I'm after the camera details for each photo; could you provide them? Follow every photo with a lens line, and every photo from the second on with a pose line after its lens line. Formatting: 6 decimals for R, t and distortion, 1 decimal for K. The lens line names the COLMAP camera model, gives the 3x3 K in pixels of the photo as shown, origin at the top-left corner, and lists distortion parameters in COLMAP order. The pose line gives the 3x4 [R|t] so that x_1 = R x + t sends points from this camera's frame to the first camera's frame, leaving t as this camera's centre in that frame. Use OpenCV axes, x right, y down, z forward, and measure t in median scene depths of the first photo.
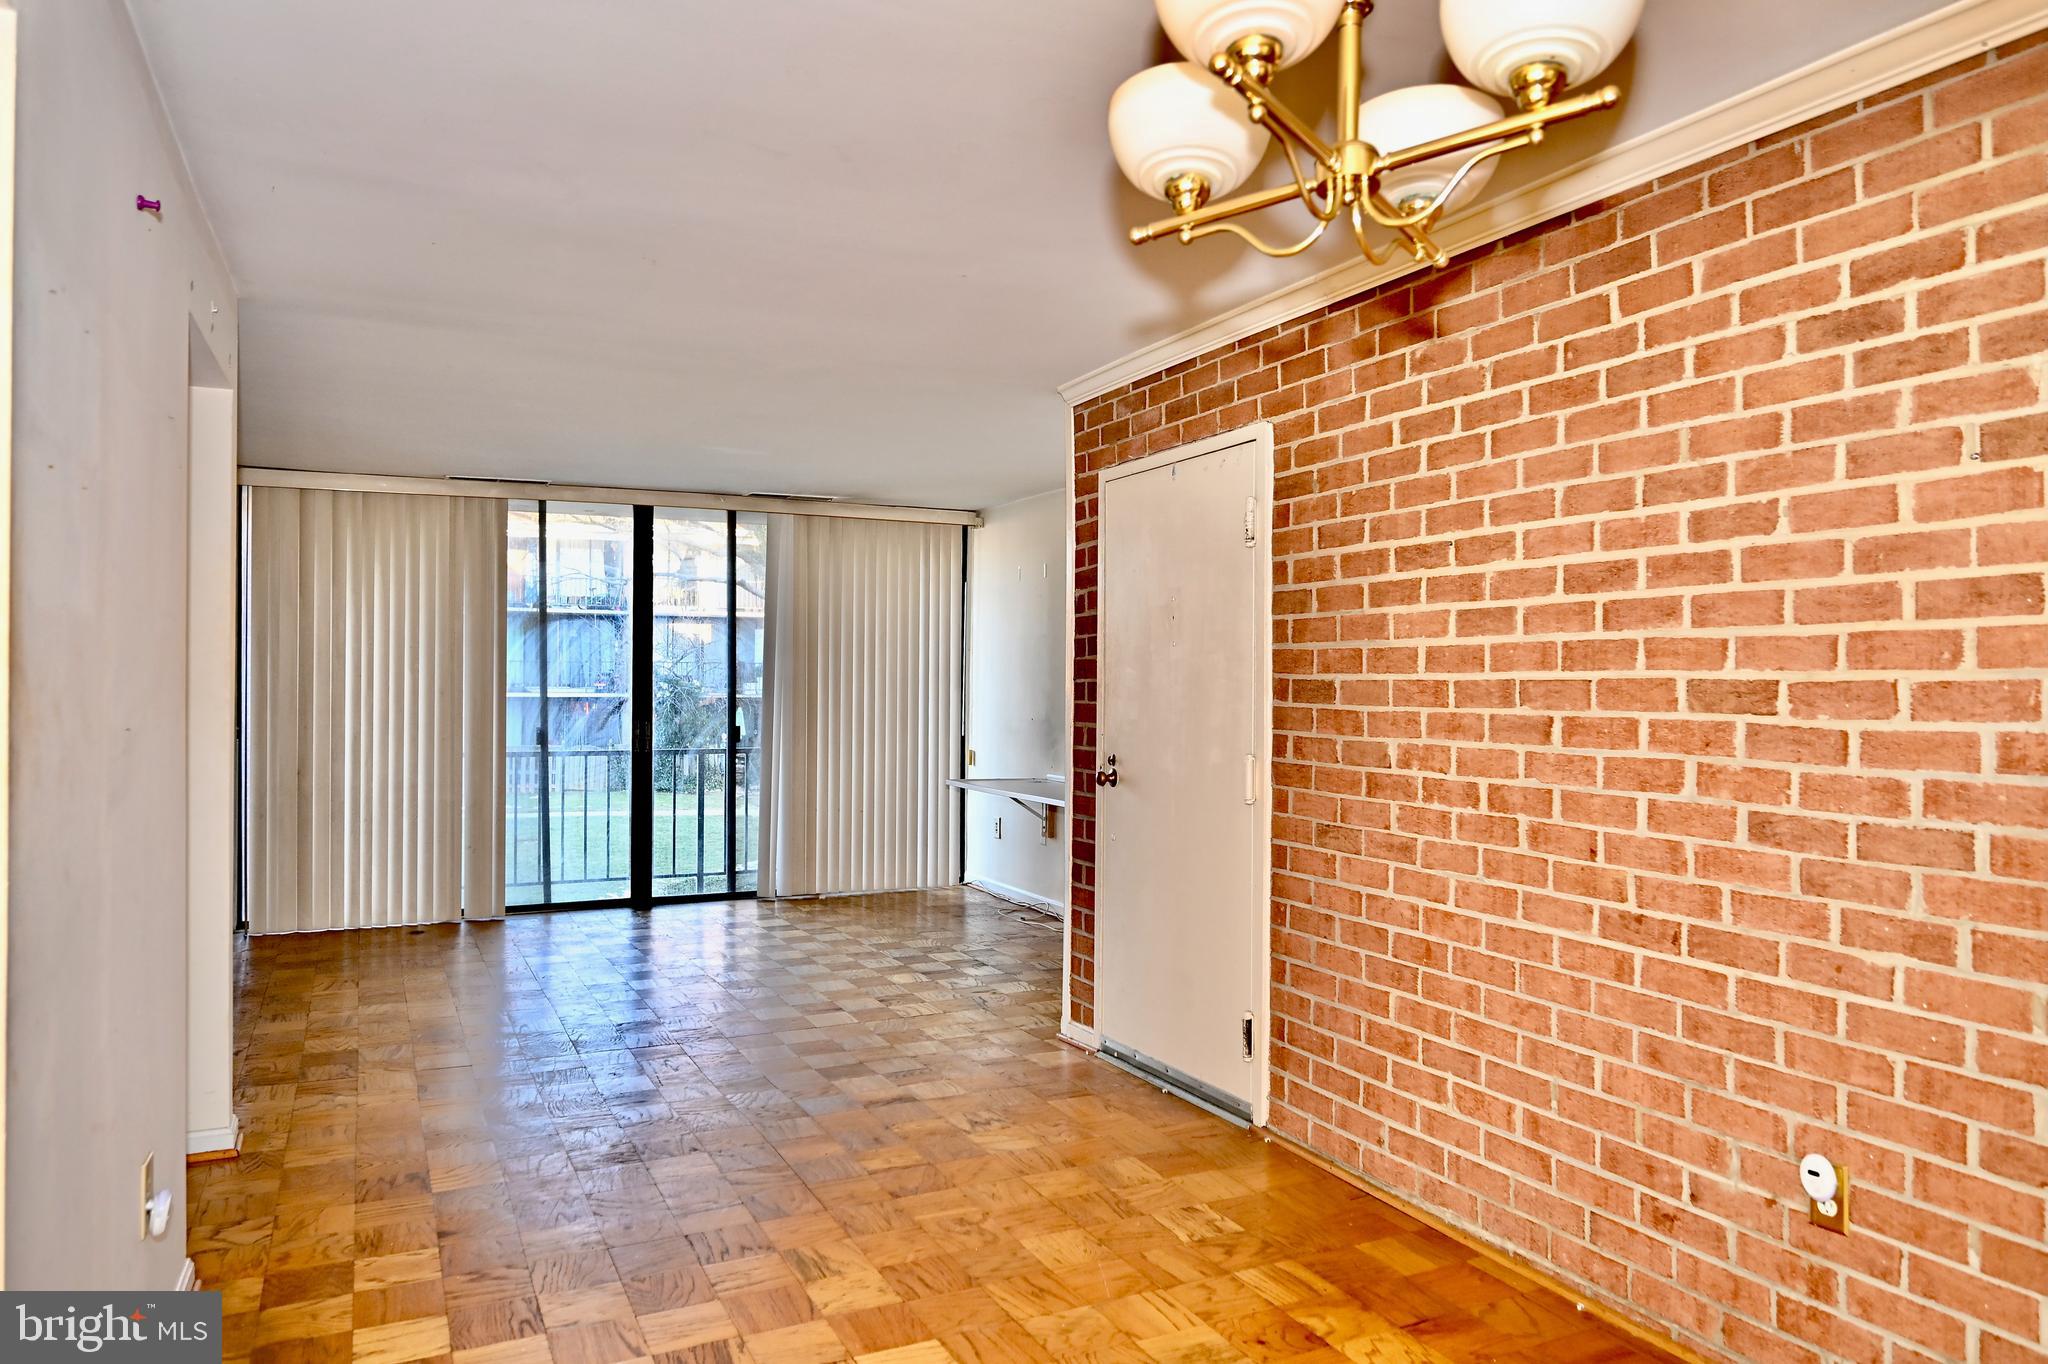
lens RADIAL K [[1328.5, 0, 1015.1], [0, 1328.5, 688.5], [0, 0, 1]] dist [-0.026435, 0.000392]
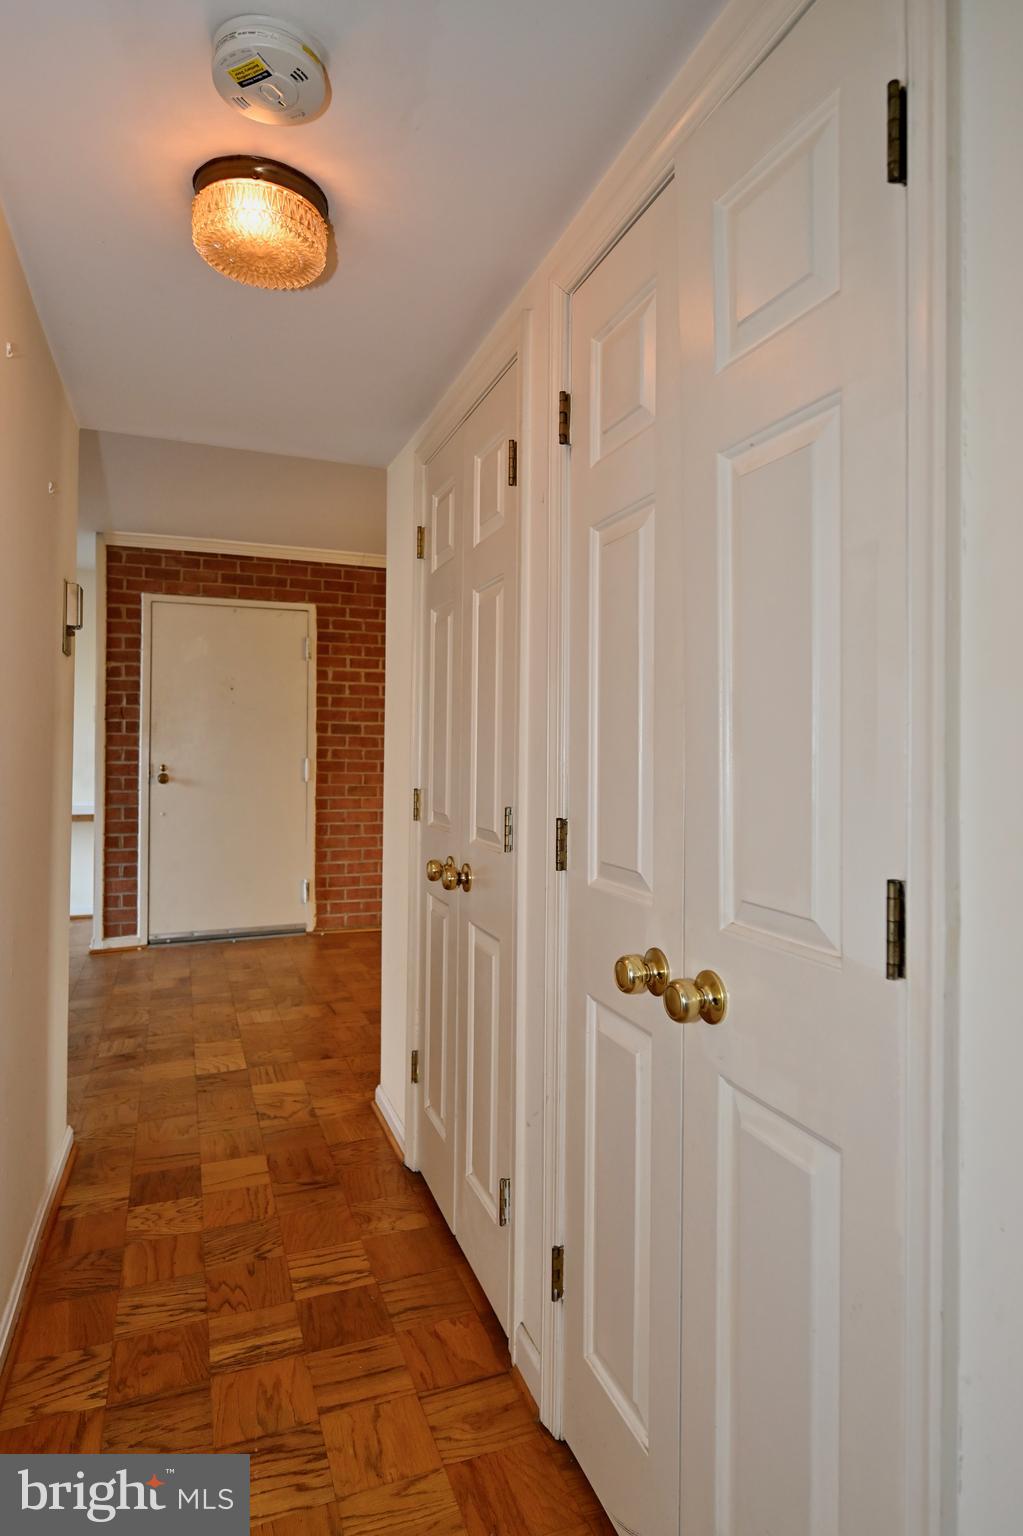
lens RADIAL K [[836.6, 0, 511.0], [0, 836.6, 755.4], [0, 0, 1]] dist [-0.000010, -0.000102]
pose [[0.088266, -0.004572, 0.996086, -1.150588], [-0.001216, 0.999988, 0.004697, 0.038924], [-0.996096, -0.001625, 0.088259, 0.564318]]
